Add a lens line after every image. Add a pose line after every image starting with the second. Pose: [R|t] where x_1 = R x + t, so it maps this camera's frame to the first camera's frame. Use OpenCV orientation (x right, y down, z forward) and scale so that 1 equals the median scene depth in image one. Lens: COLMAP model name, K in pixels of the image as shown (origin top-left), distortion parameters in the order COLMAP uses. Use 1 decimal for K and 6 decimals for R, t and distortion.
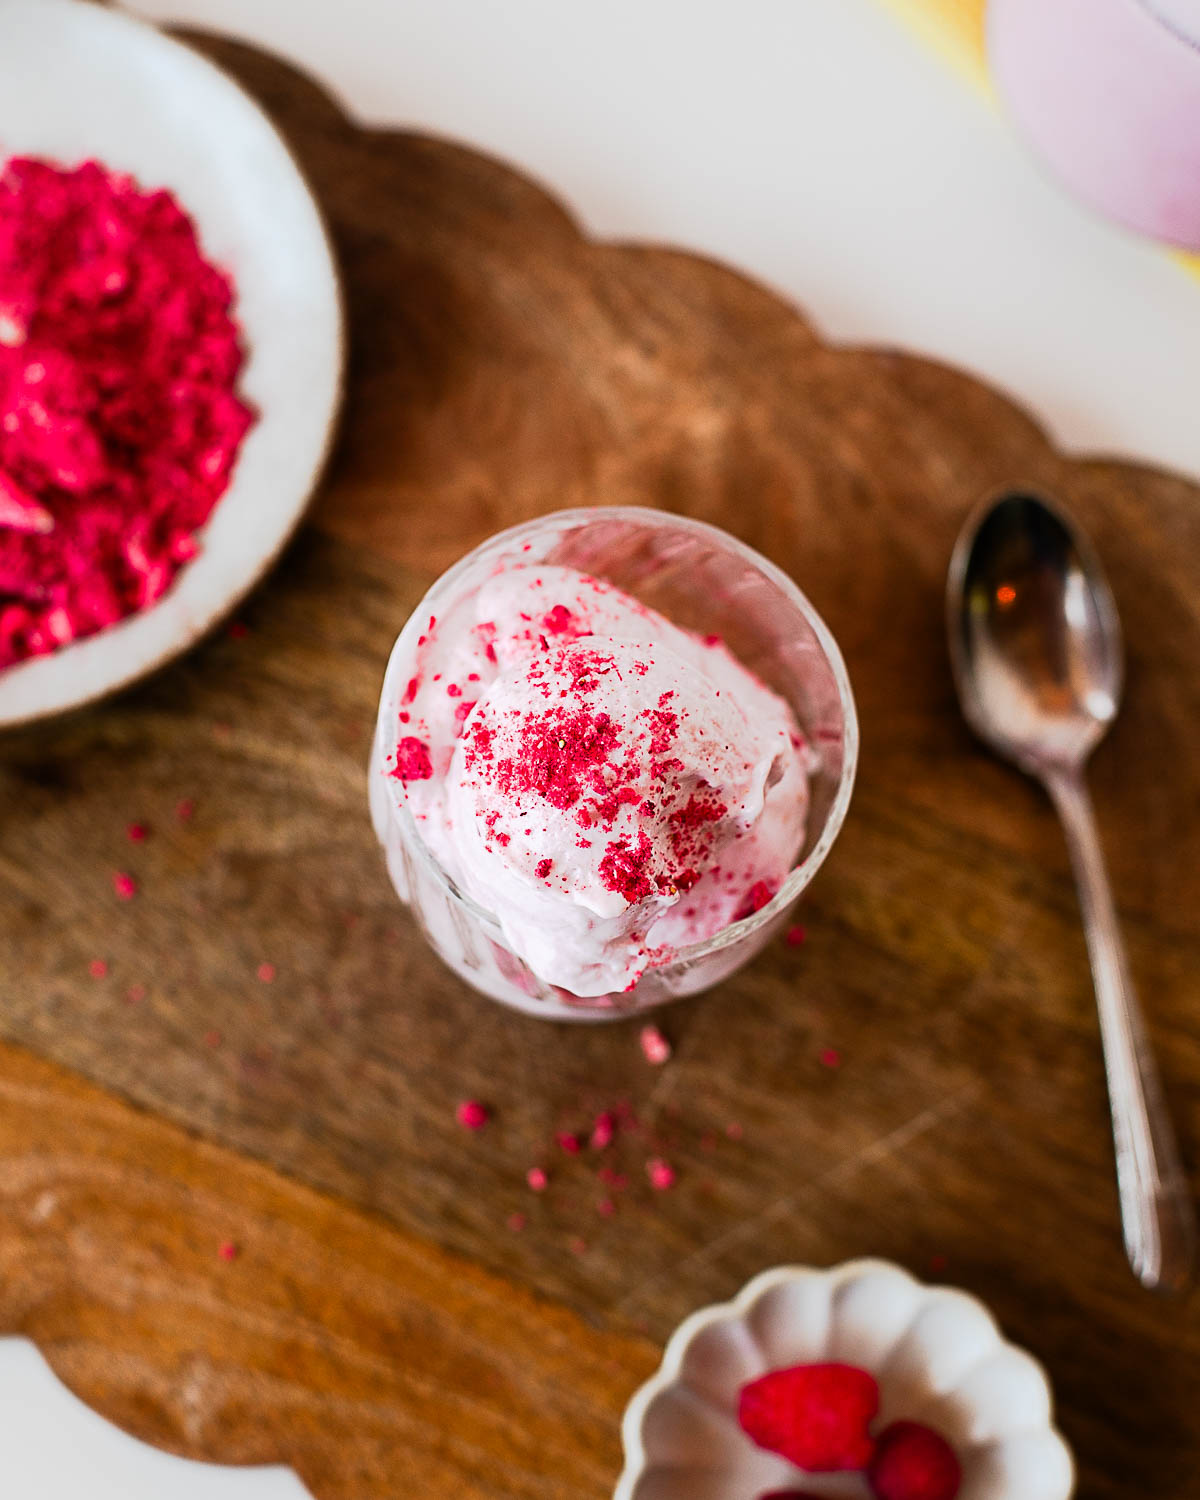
lens RADIAL K [[2808.5, 0, 605.1], [0, 2808.5, 749.9], [0, 0, 1]] dist [-0.103850, 0.000000]
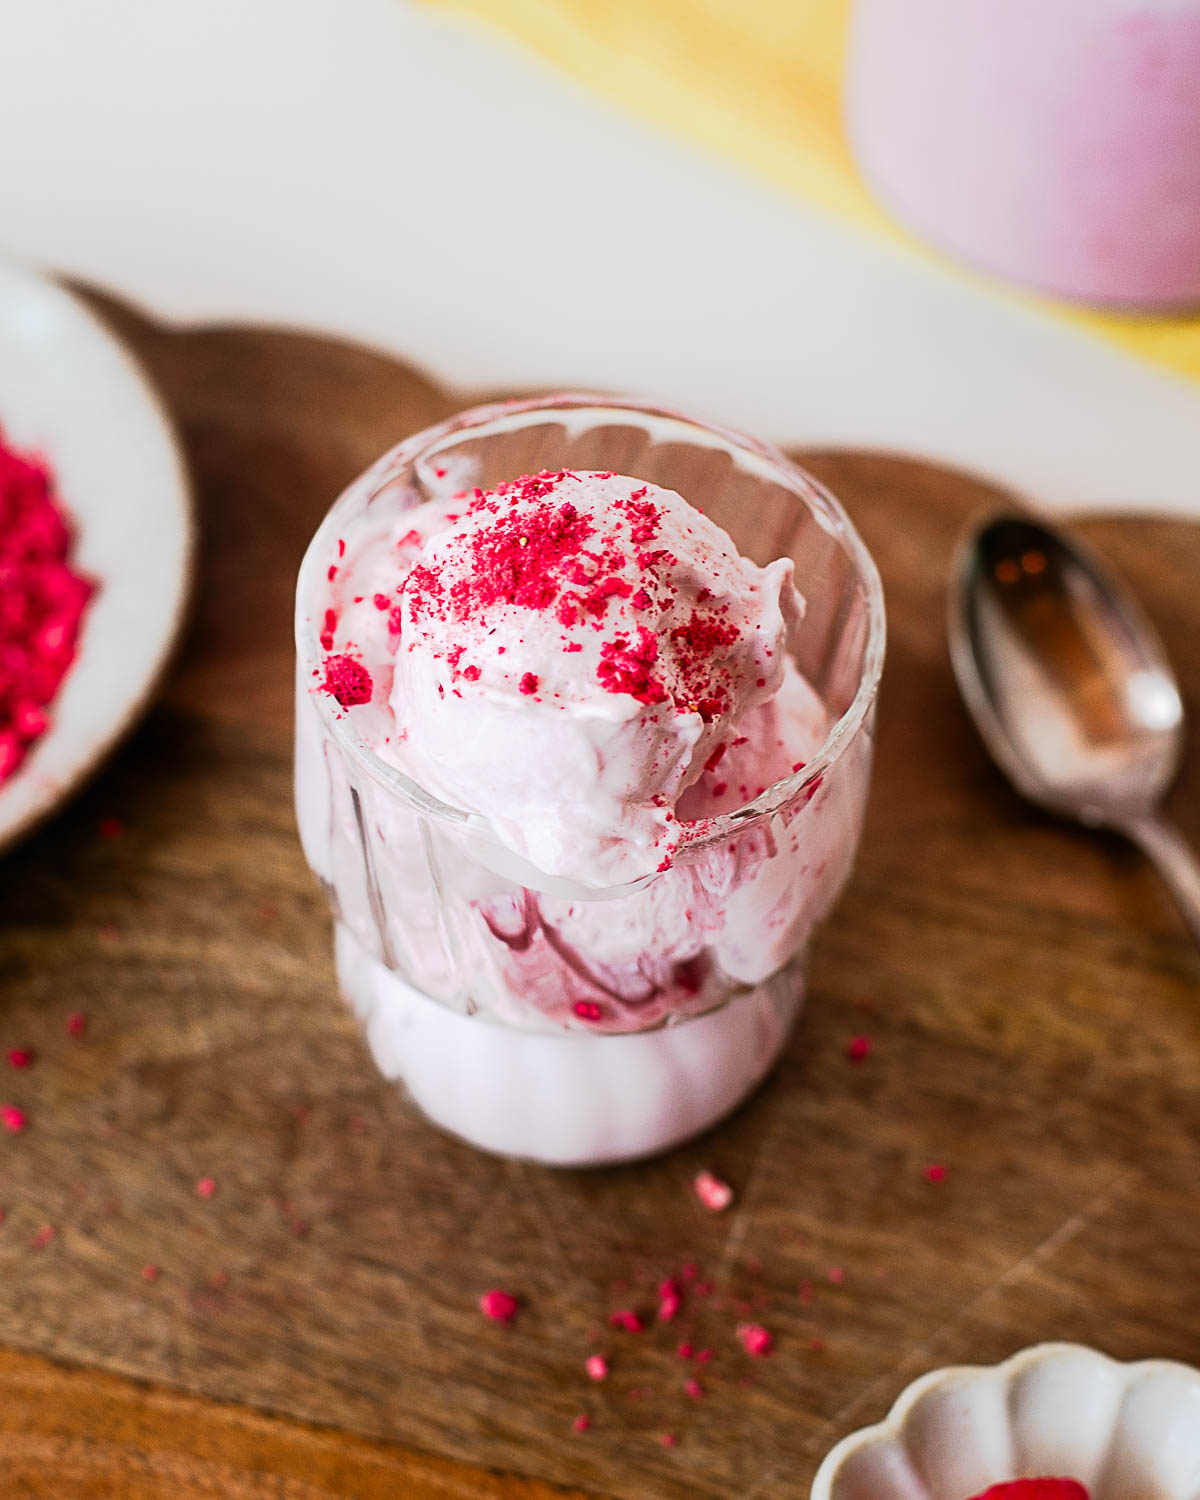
lens RADIAL K [[3277.4, 0, 591.2], [0, 3277.4, 748.6], [0, 0, 1]] dist [-0.125496, 0.000000]
pose [[0.982583, -0.173812, 0.065728, -0.054280], [0.185824, 0.919263, -0.347024, 0.303820], [-0.000104, 0.353194, 0.935550, 0.107235]]
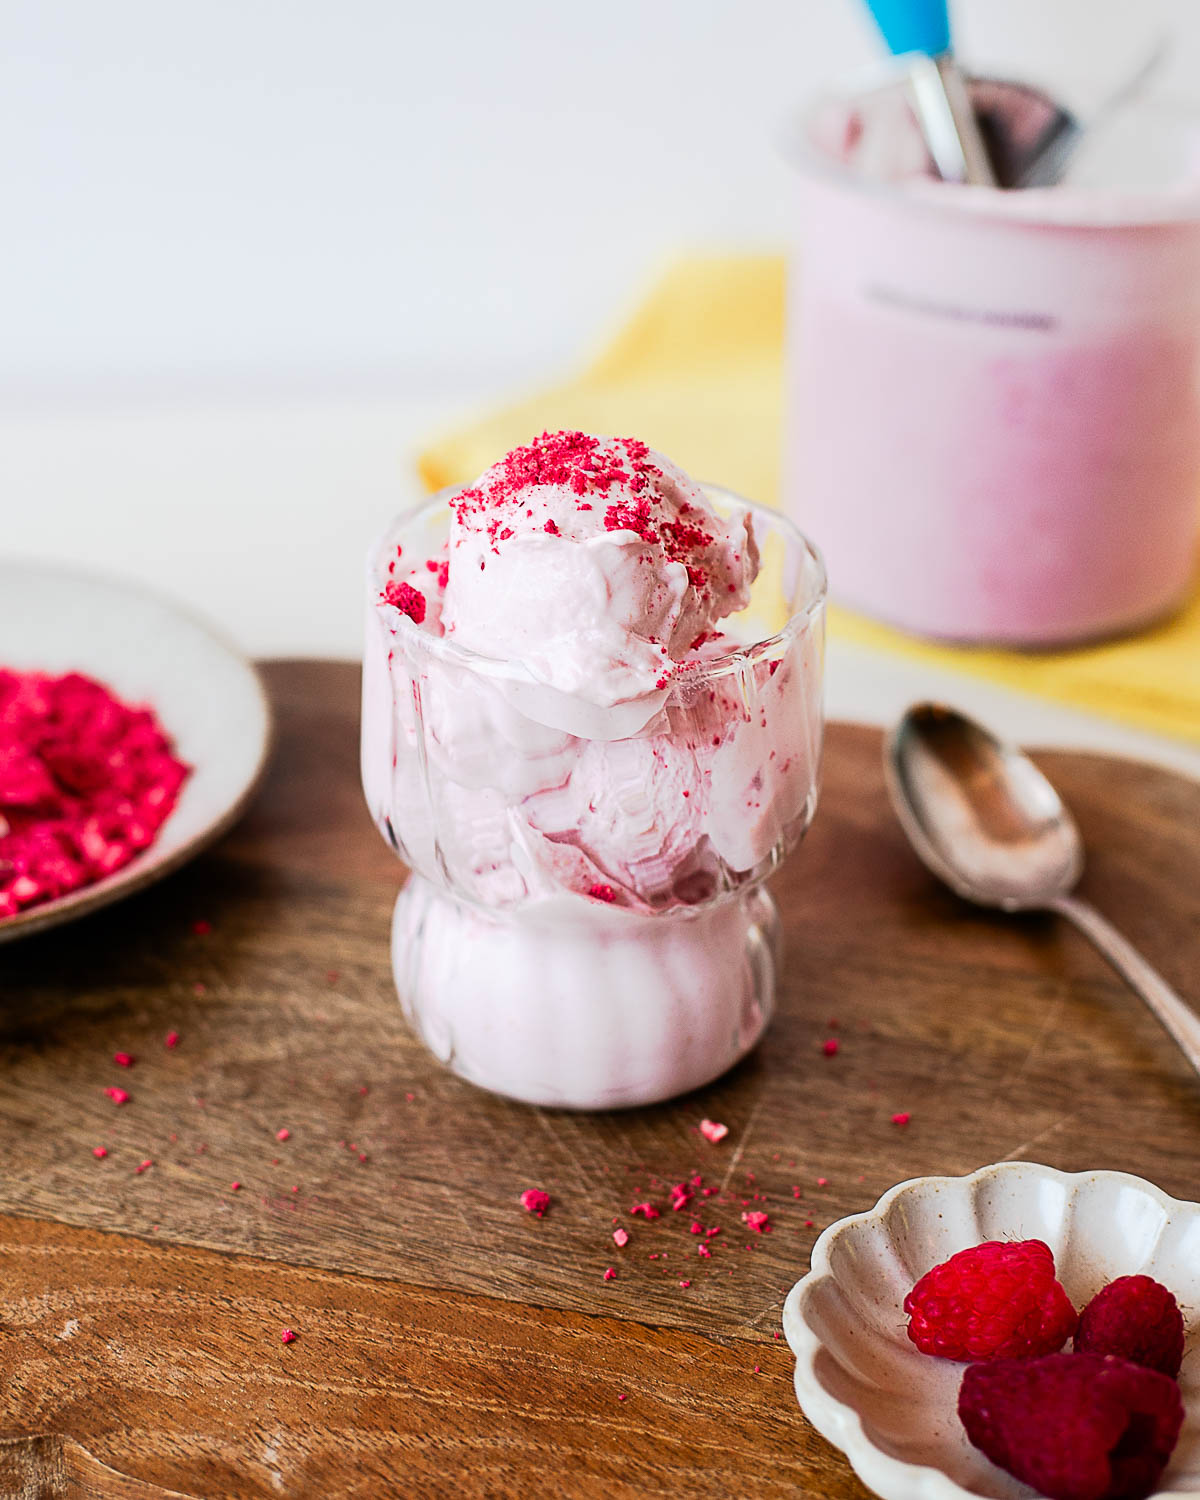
lens RADIAL K [[2939.8, 0, 607.5], [0, 2939.8, 760.6], [0, 0, 1]] dist [-0.107793, 0.000000]
pose [[0.975942, -0.163449, 0.144300, -0.136132], [0.217982, 0.717153, -0.661948, 0.652626], [0.004710, 0.677478, 0.735528, 0.213227]]
